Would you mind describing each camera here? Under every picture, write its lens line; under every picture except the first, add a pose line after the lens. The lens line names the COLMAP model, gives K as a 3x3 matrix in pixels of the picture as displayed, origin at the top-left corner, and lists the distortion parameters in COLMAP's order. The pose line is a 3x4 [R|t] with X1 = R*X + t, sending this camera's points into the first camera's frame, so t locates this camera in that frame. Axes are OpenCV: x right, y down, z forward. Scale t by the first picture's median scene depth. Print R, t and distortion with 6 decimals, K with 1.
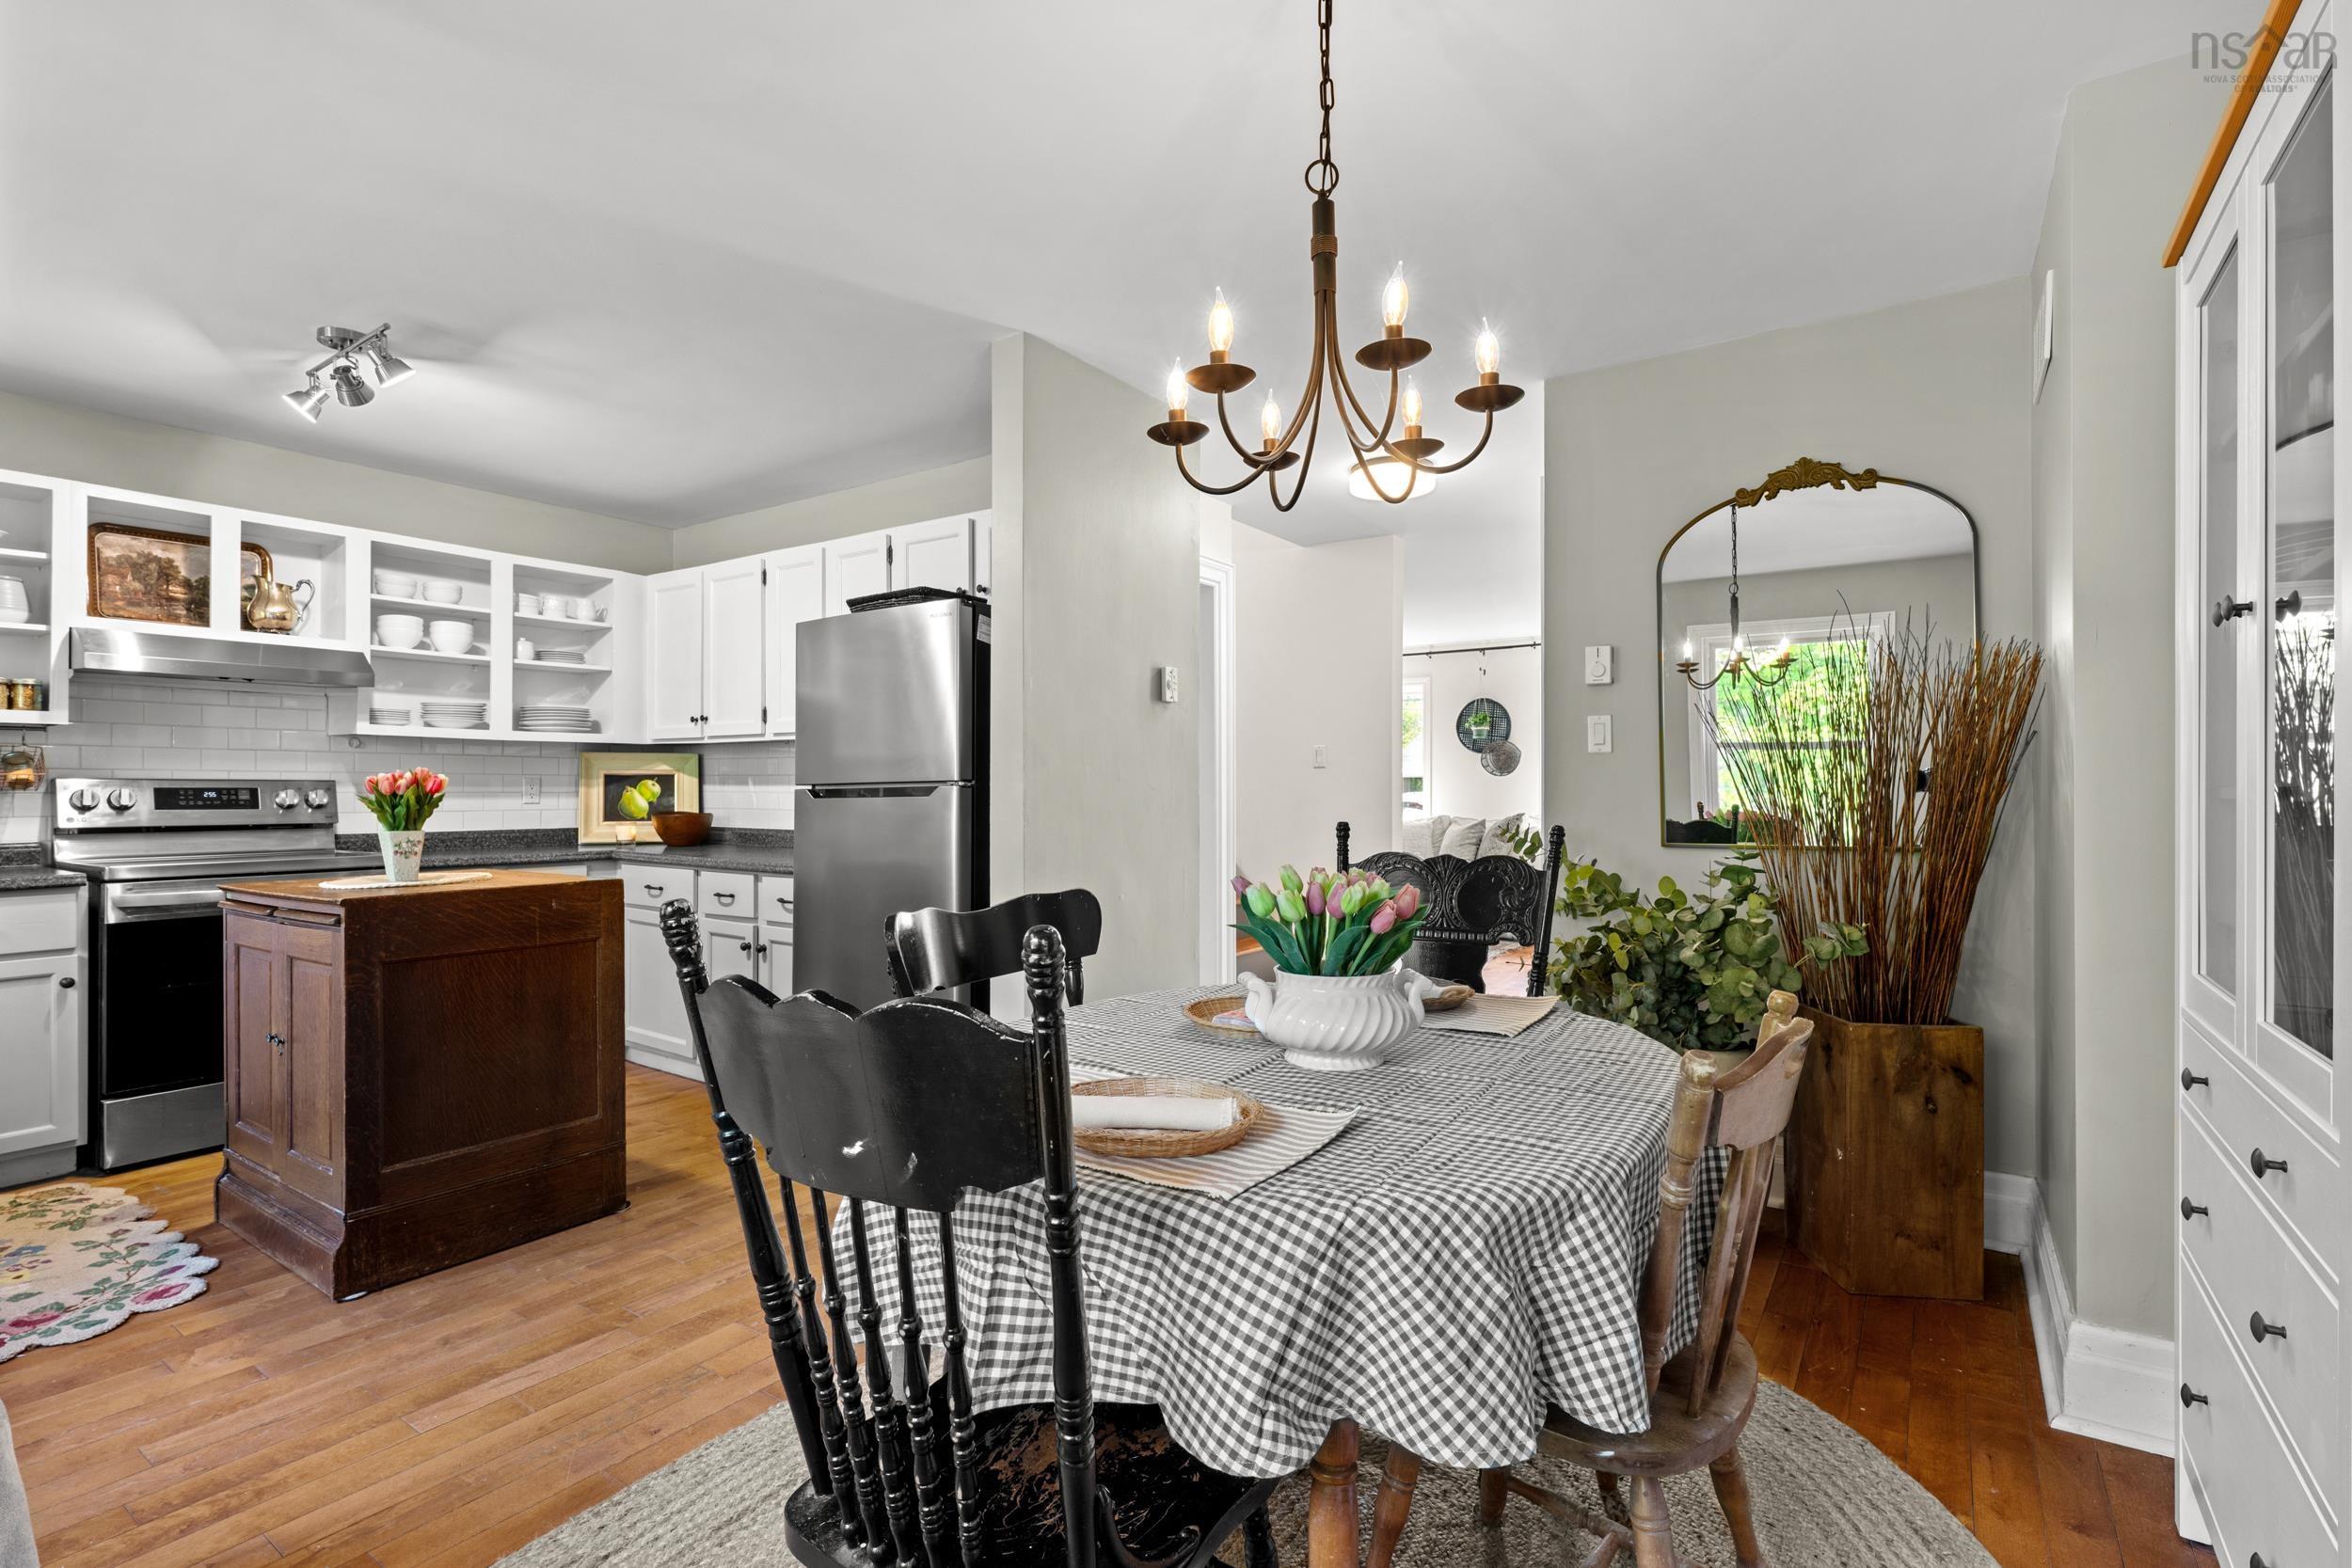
lens RADIAL K [[1080.3, 0, 1175.3], [0, 1080.3, 785.2], [0, 0, 1]] dist [-0.000211, 0.000194]
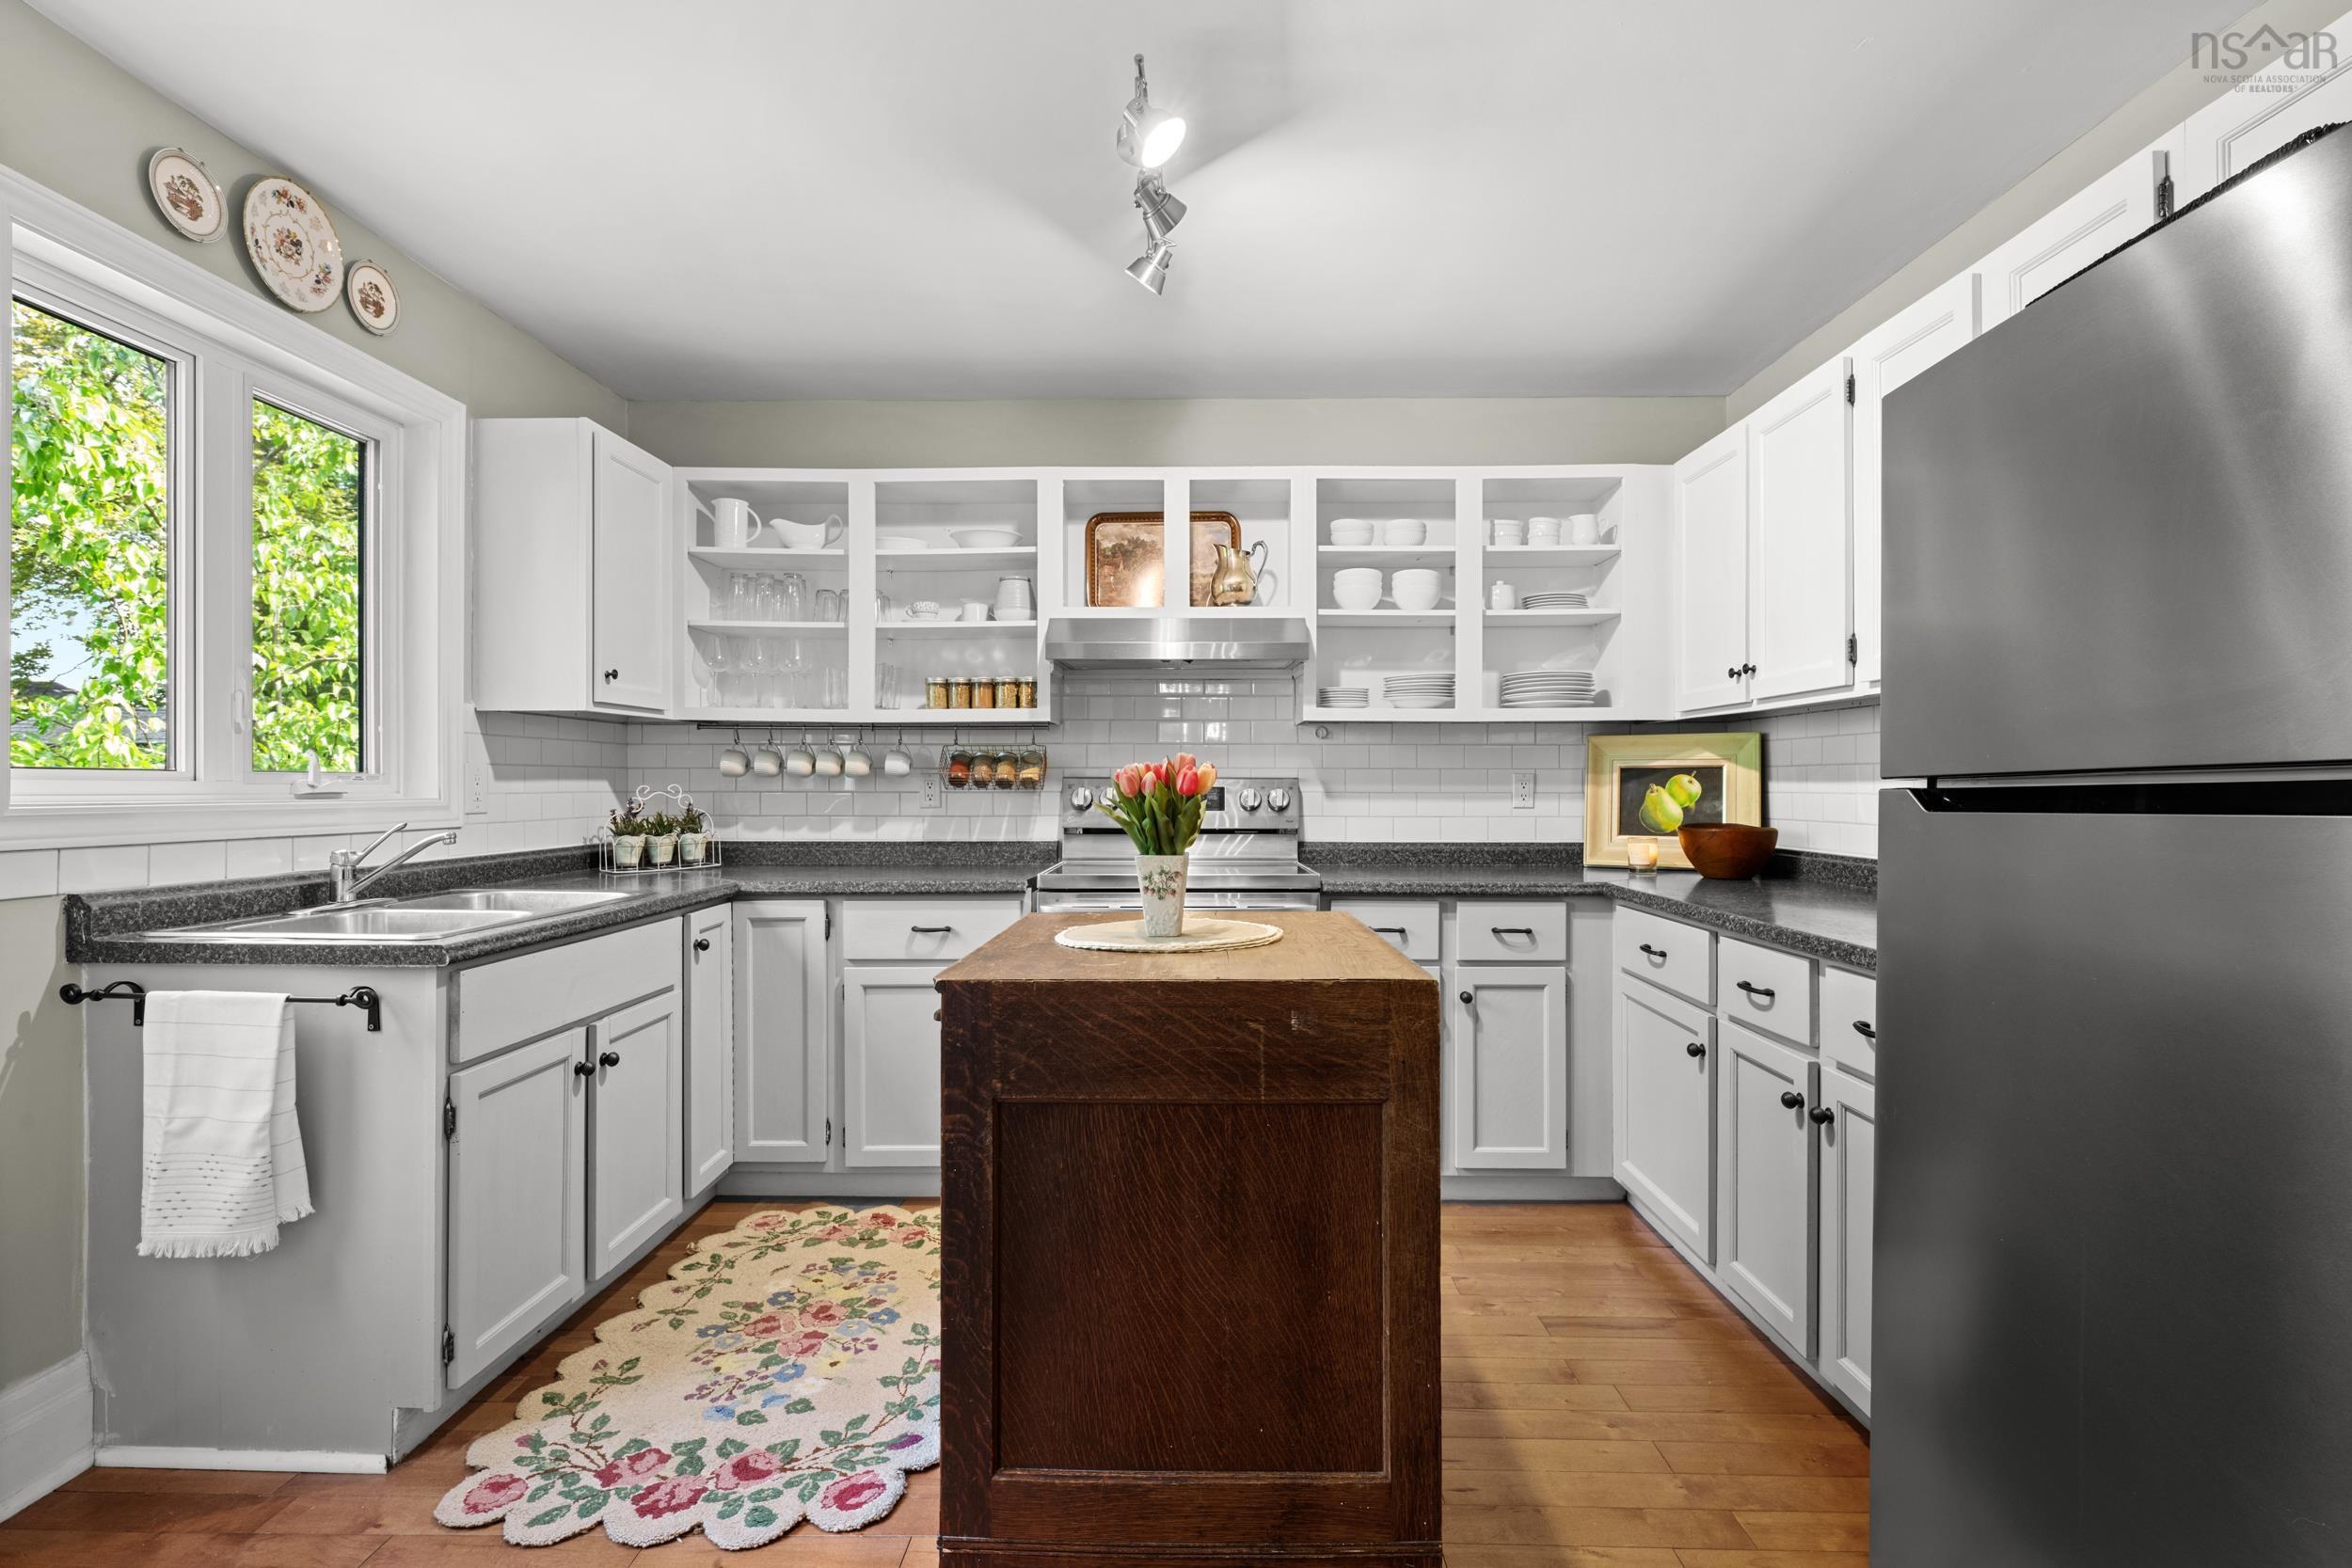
lens RADIAL K [[1080.3, 0, 1179.9], [0, 1080.3, 782.2], [0, 0, 1]] dist [-0.000211, 0.000194]
pose [[0.554229, -0.003871, -0.832355, -0.130920], [0.002649, 0.999992, -0.002887, 0.001221], [0.832360, -0.000605, 0.554235, 0.464569]]
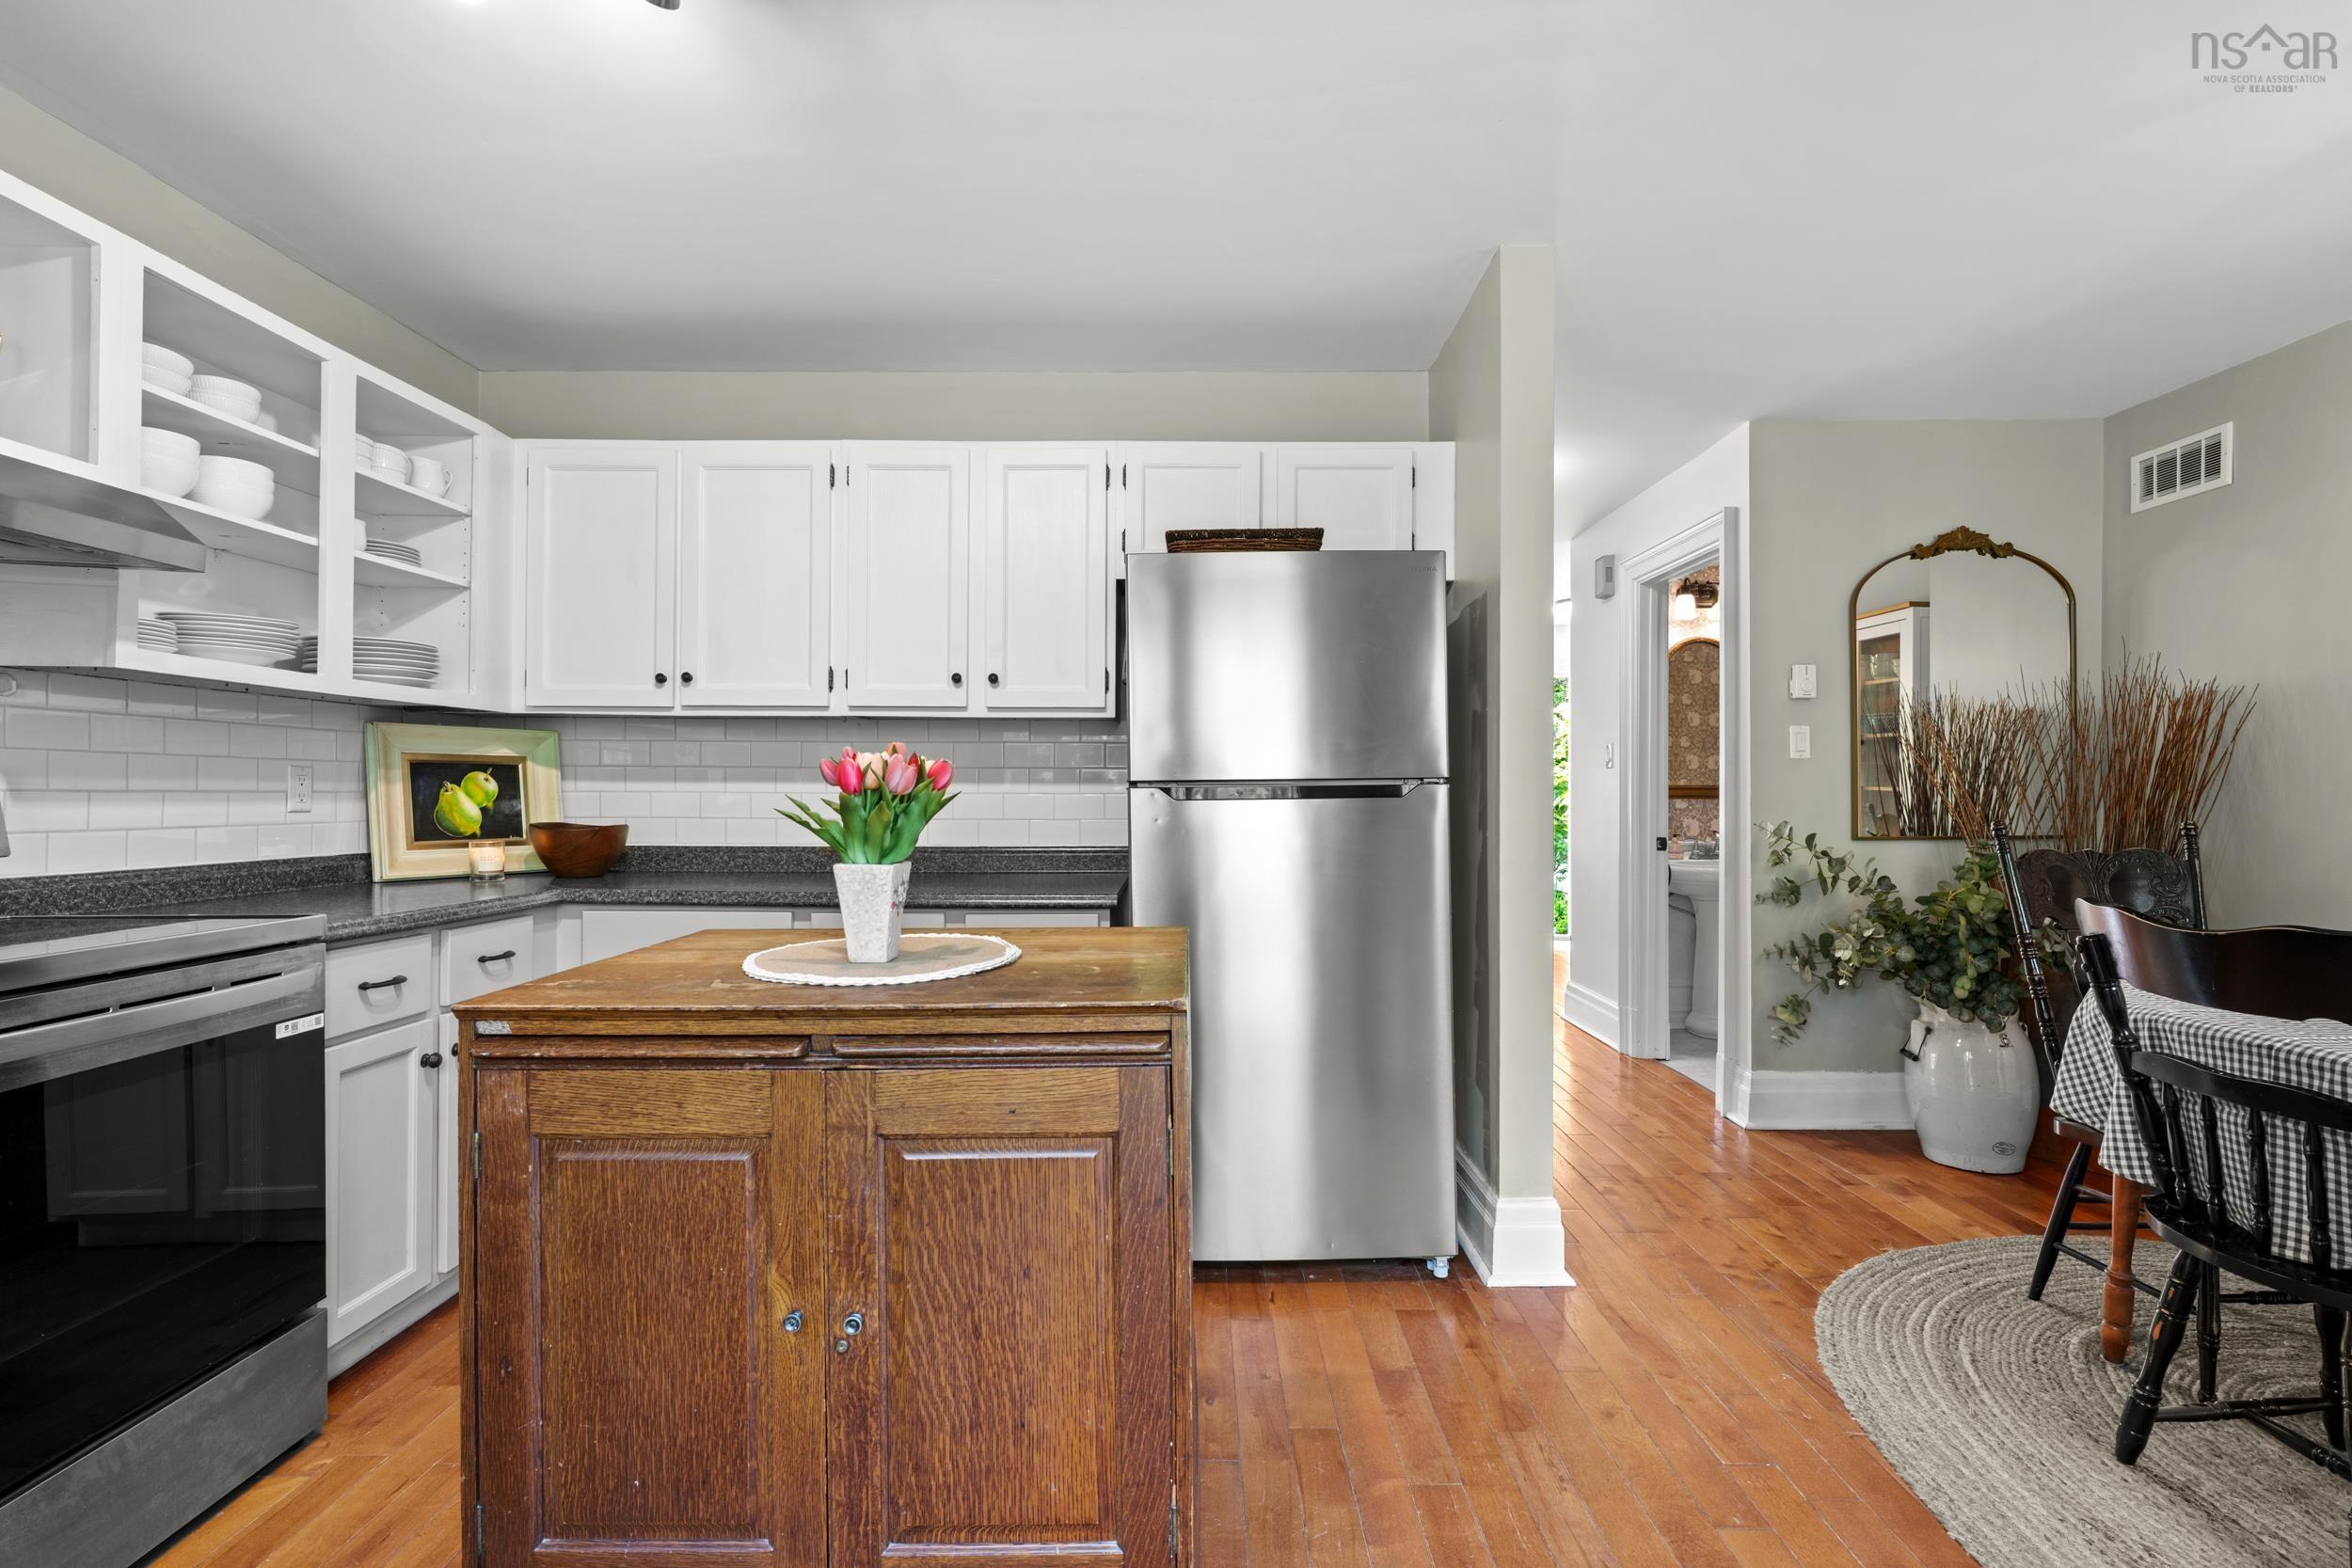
lens RADIAL K [[1080.3, 0, 1185.1], [0, 1080.3, 773.8], [0, 0, 1]] dist [-0.000211, 0.000194]
pose [[0.828934, 0.012615, 0.559205, -0.622101], [-0.004261, 0.999859, -0.016239, 0.005710], [-0.559331, 0.011078, 0.828871, 0.338142]]
